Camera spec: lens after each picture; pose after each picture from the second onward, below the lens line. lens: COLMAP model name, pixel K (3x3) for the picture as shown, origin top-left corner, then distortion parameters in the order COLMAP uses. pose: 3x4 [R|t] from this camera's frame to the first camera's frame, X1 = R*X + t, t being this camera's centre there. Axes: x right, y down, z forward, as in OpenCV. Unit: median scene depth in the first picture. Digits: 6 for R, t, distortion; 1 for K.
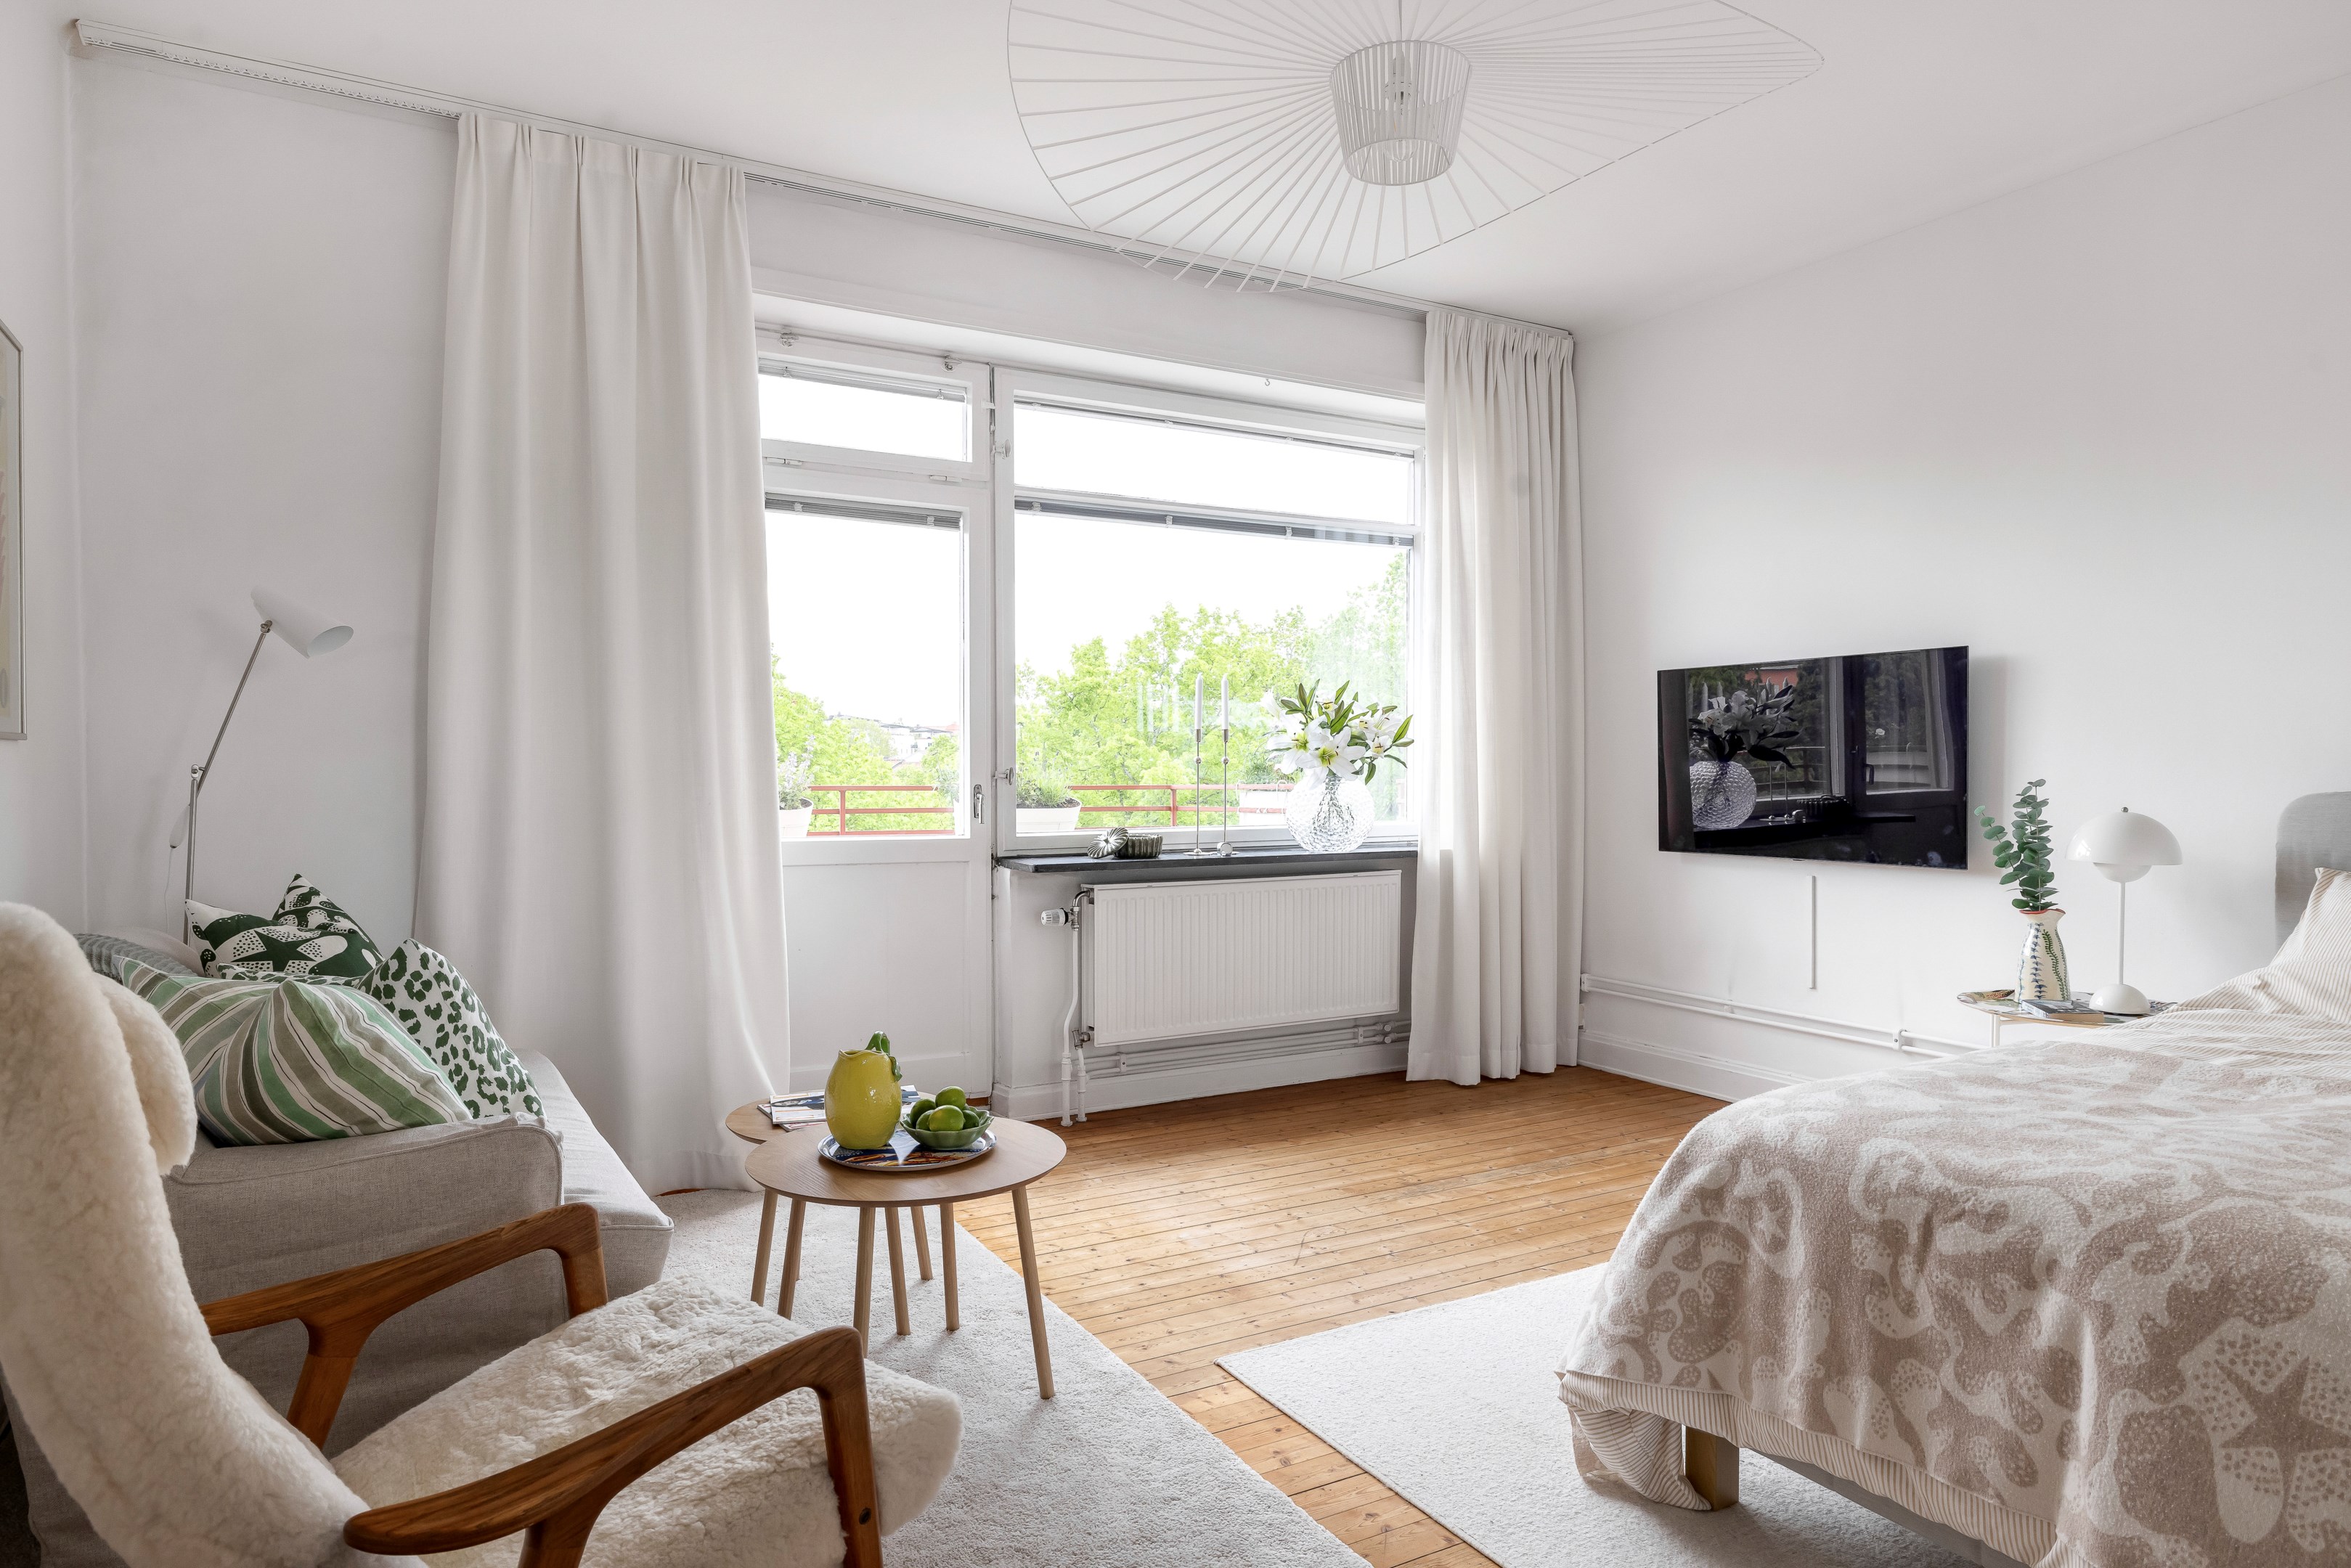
lens RADIAL K [[1391.9, 0, 1166.1], [0, 1391.9, 796.1], [0, 0, 1]] dist [0.002137, 0.001213]
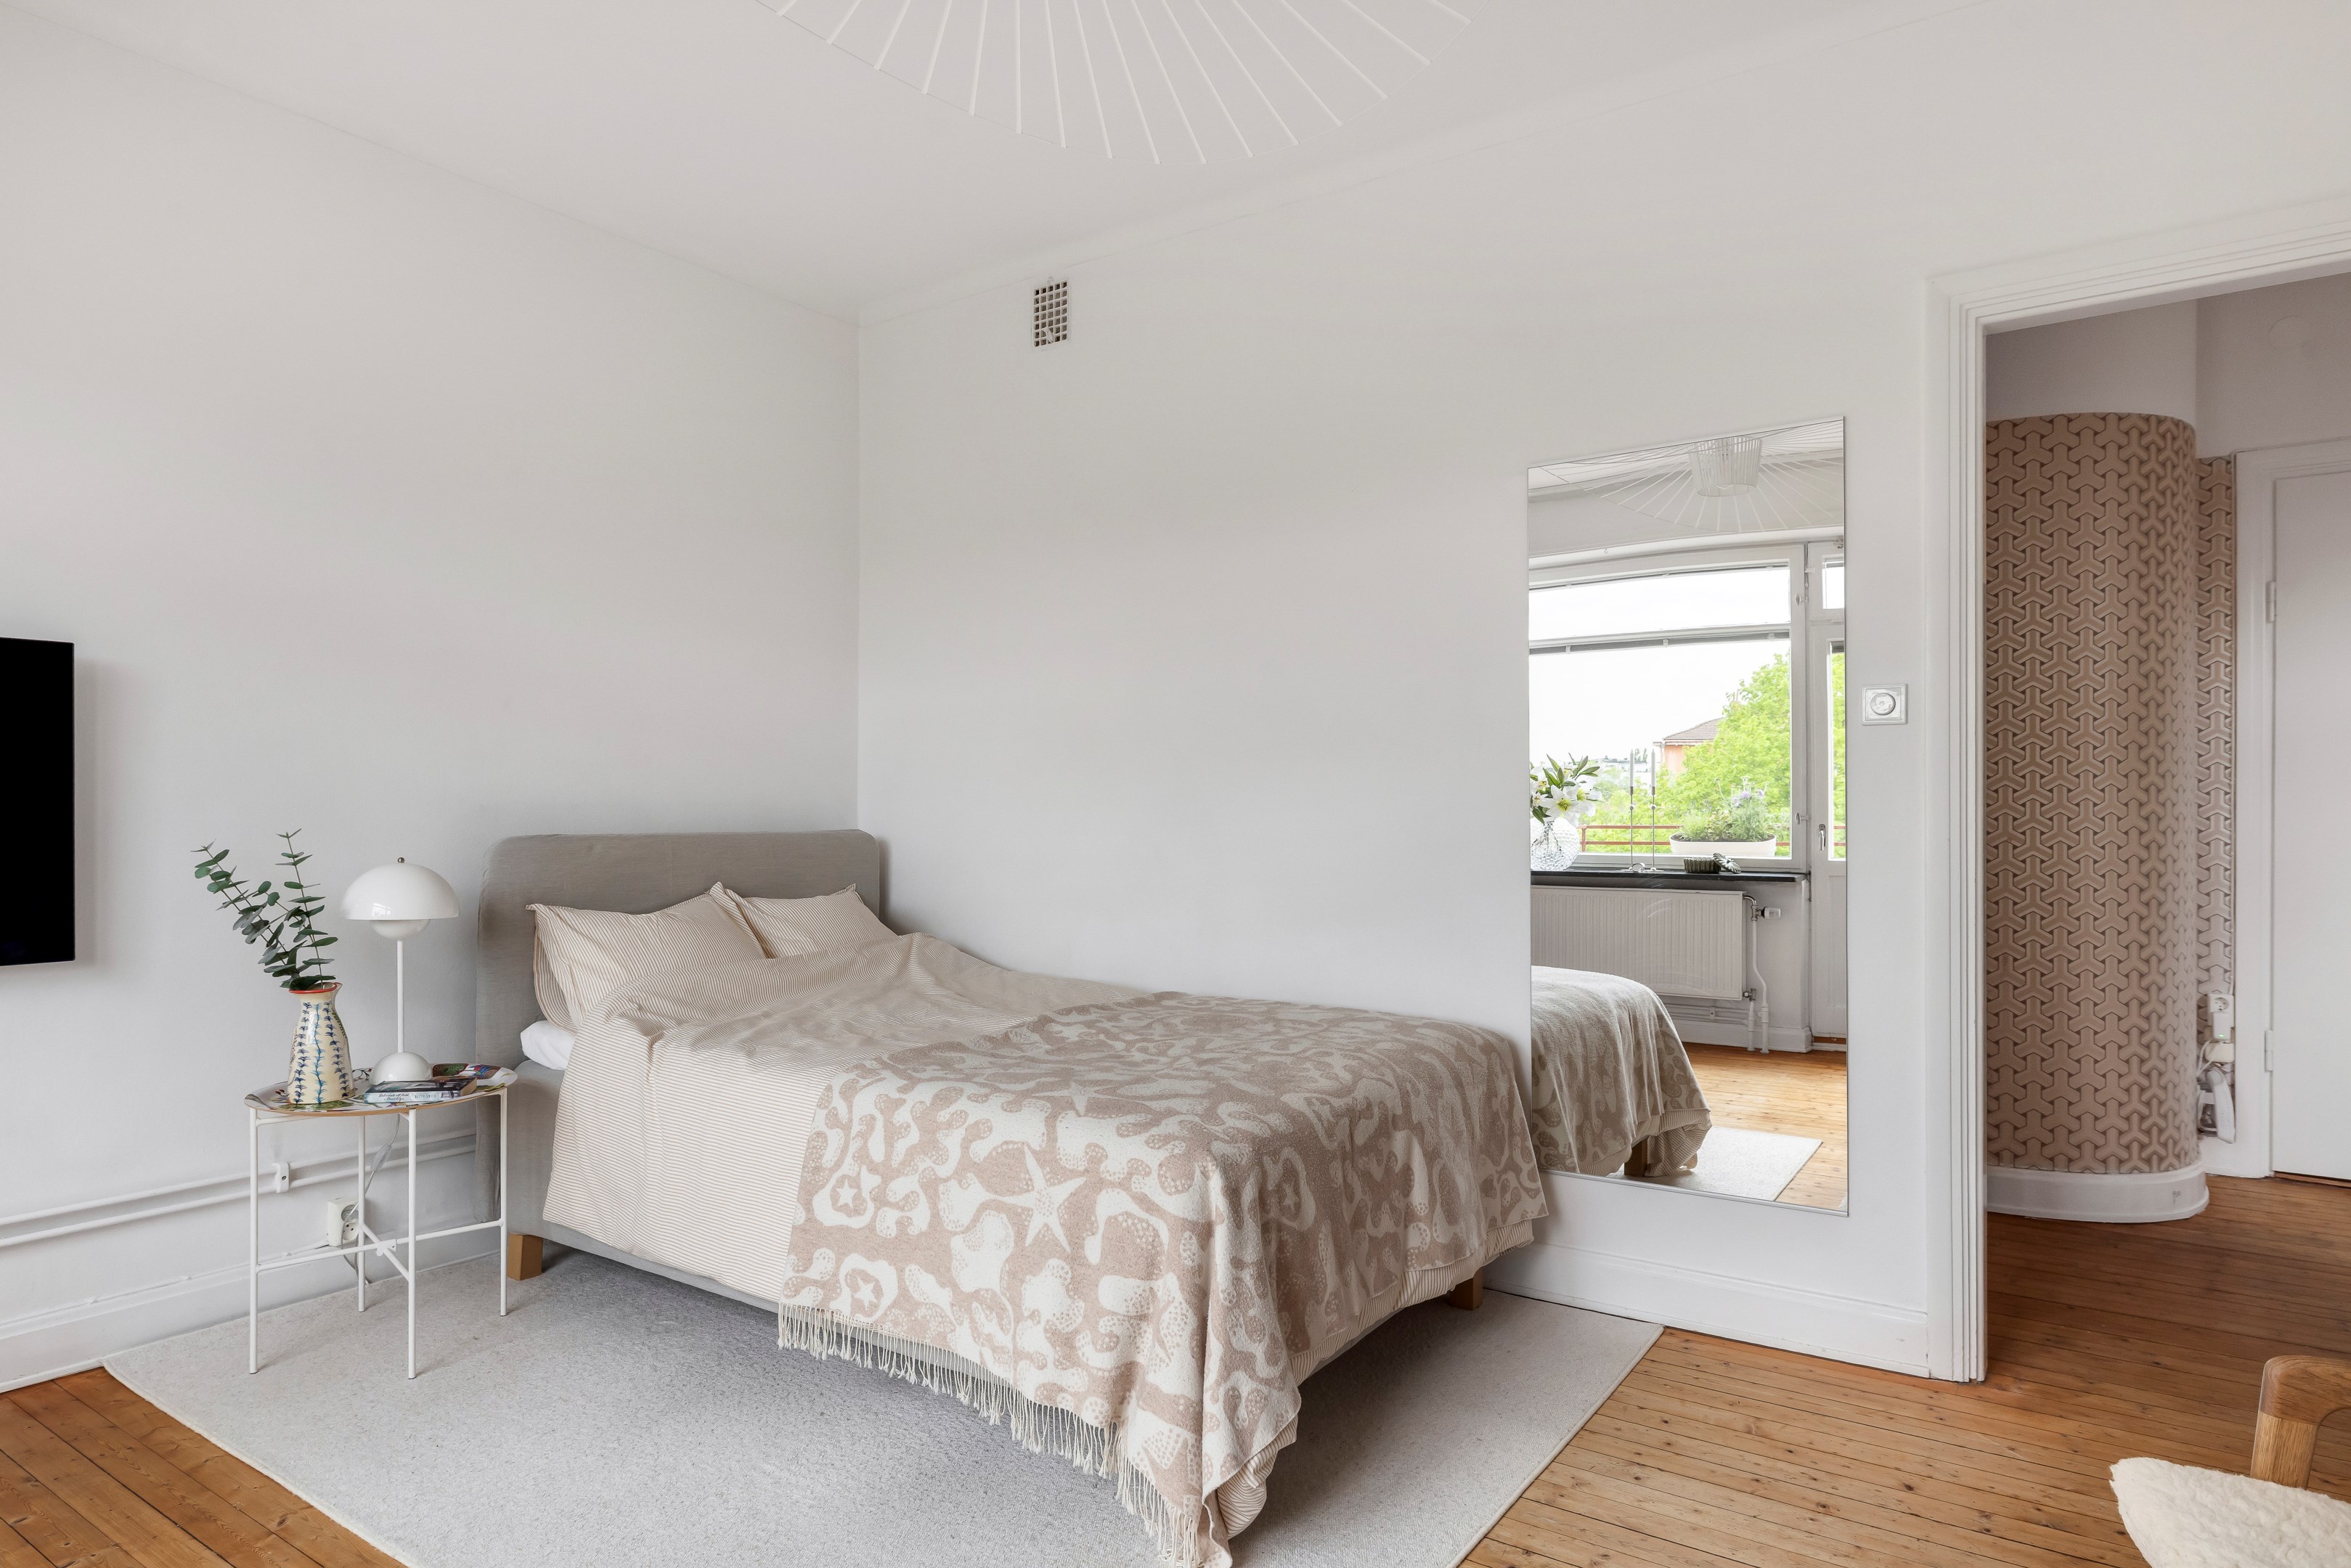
lens RADIAL K [[1391.9, 0, 1166.1], [0, 1391.9, 796.1], [0, 0, 1]] dist [0.002137, 0.001213]
pose [[-0.429033, 0.008274, 0.903251, -0.281635], [0.019974, 0.999800, 0.000328, -0.017808], [-0.903068, 0.018182, -0.429113, 0.751123]]
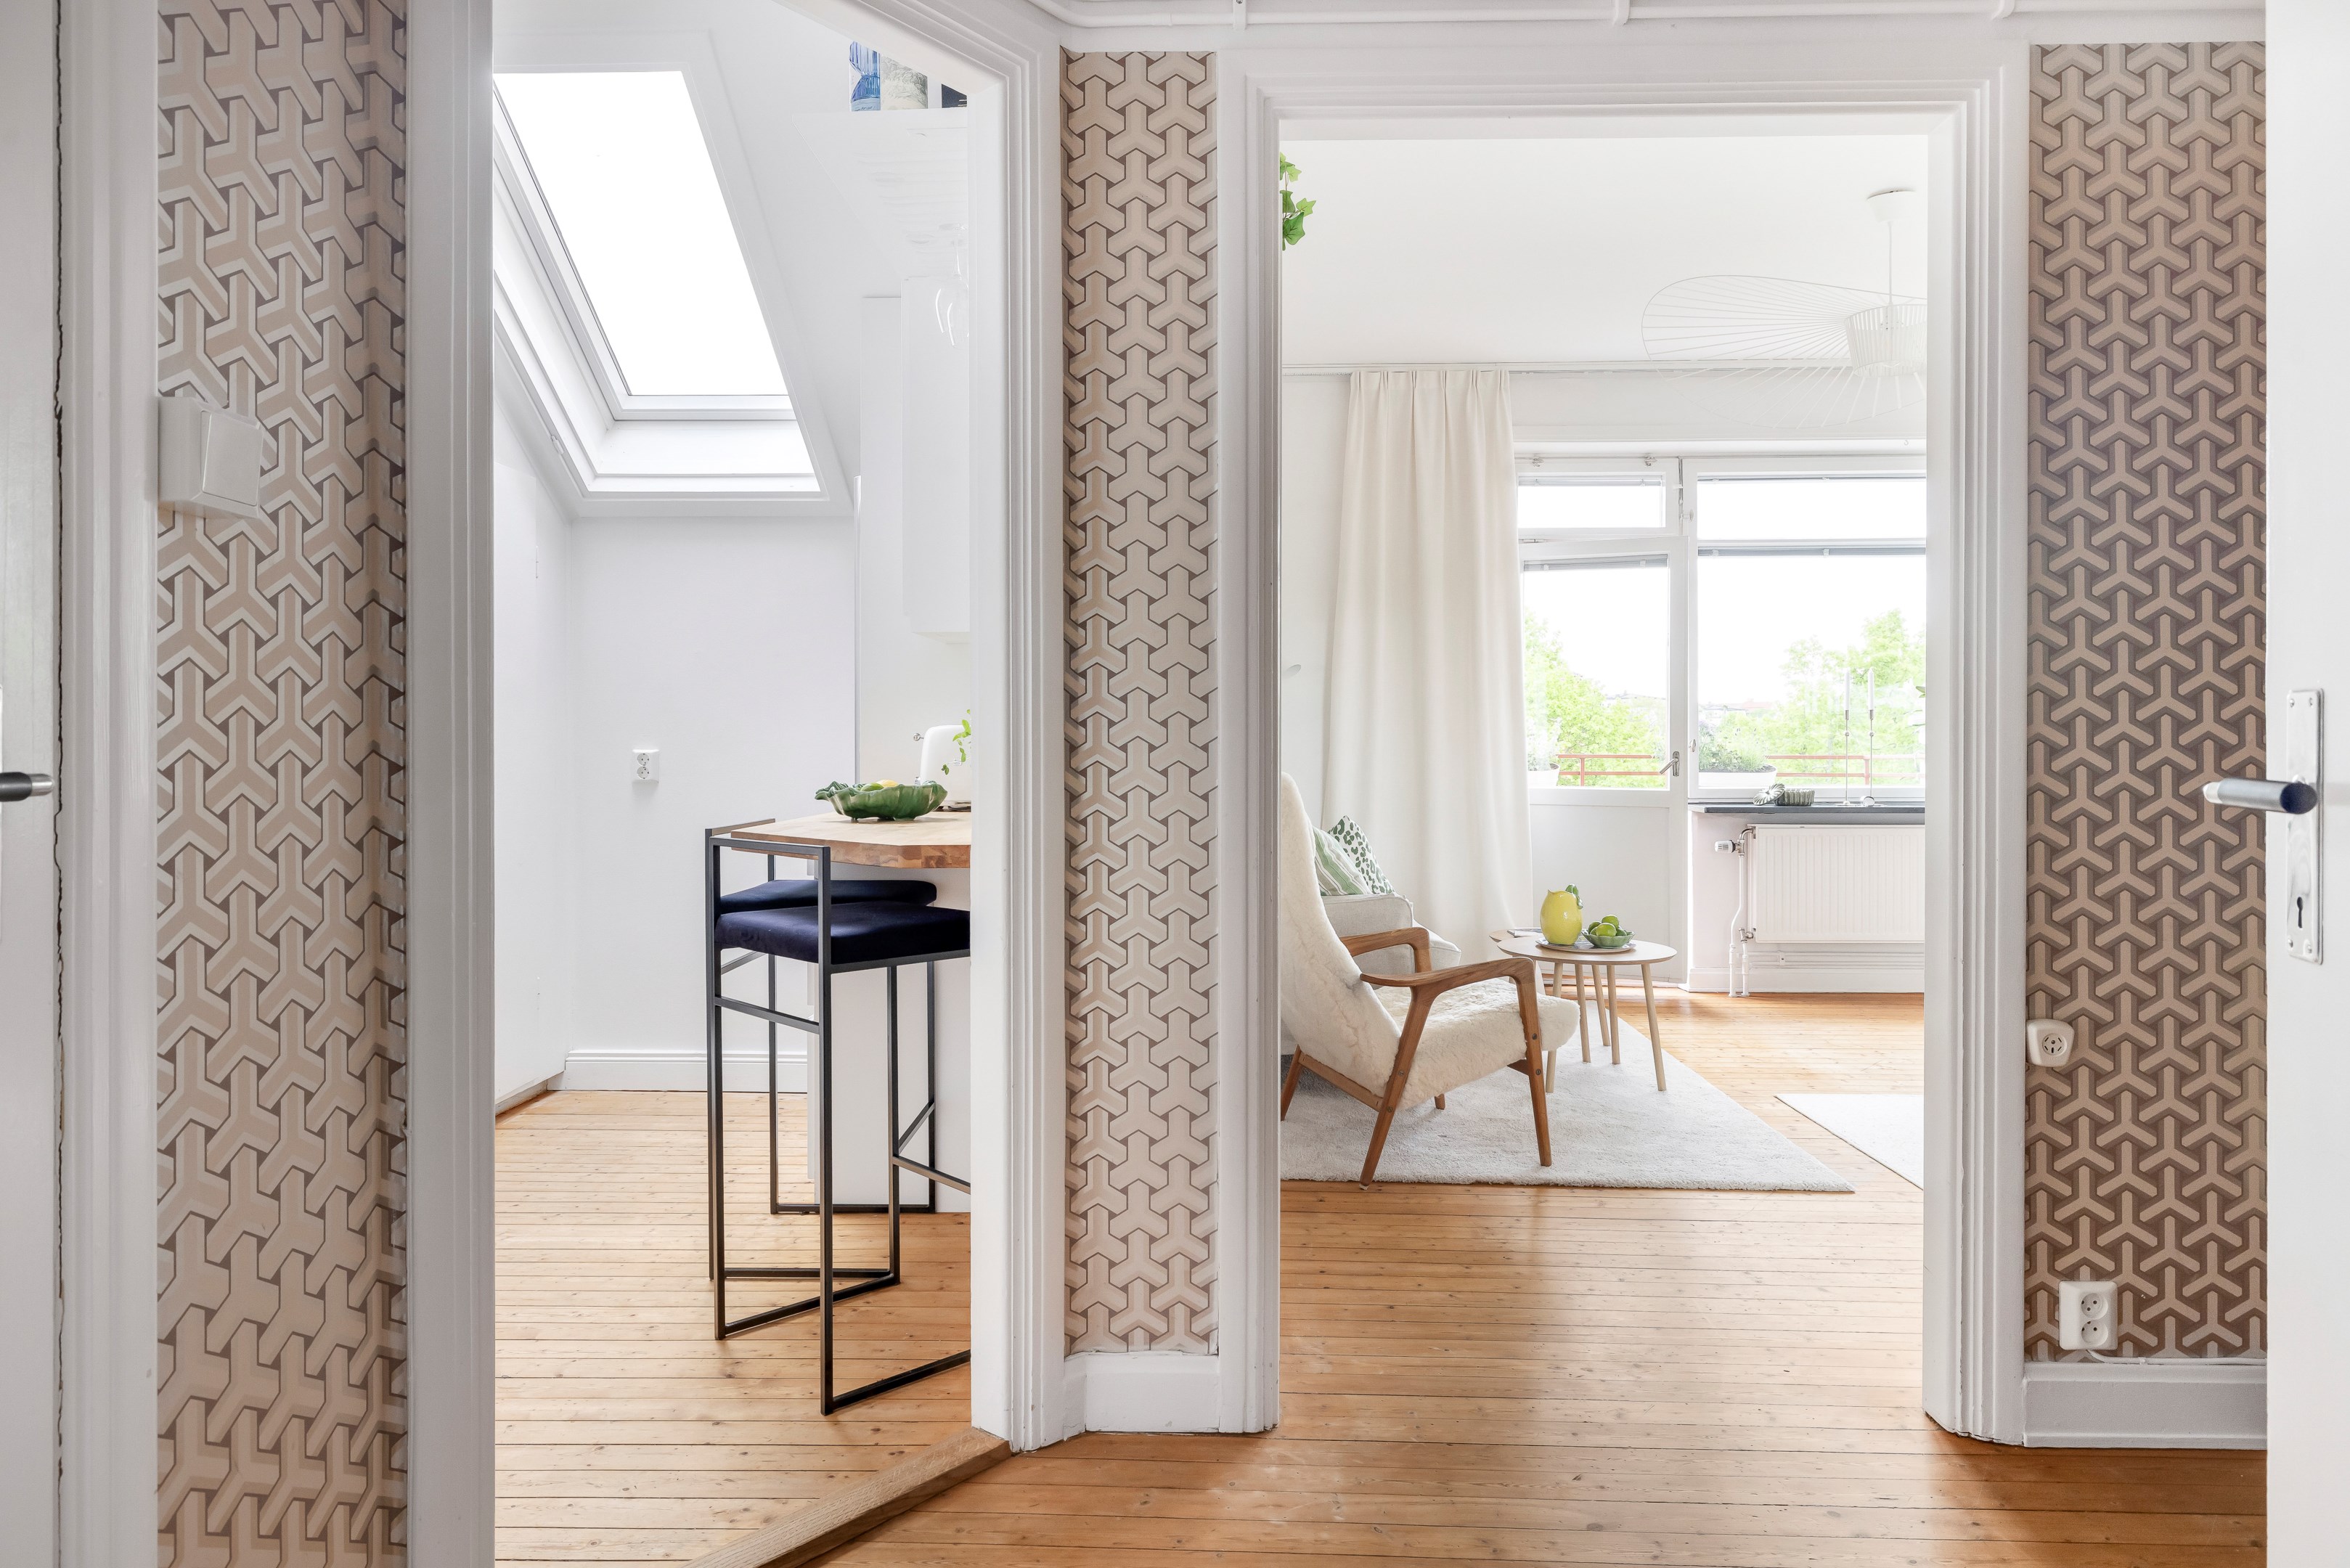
lens RADIAL K [[1381.5, 0, 1175.6], [0, 1381.5, 765.6], [0, 0, 1]] dist [-0.005229, 0.000579]
pose [[0.855118, 0.007695, -0.518377, 0.168285], [-0.011040, 0.999933, -0.003369, 0.016938], [0.518316, 0.008604, 0.855146, -0.476409]]
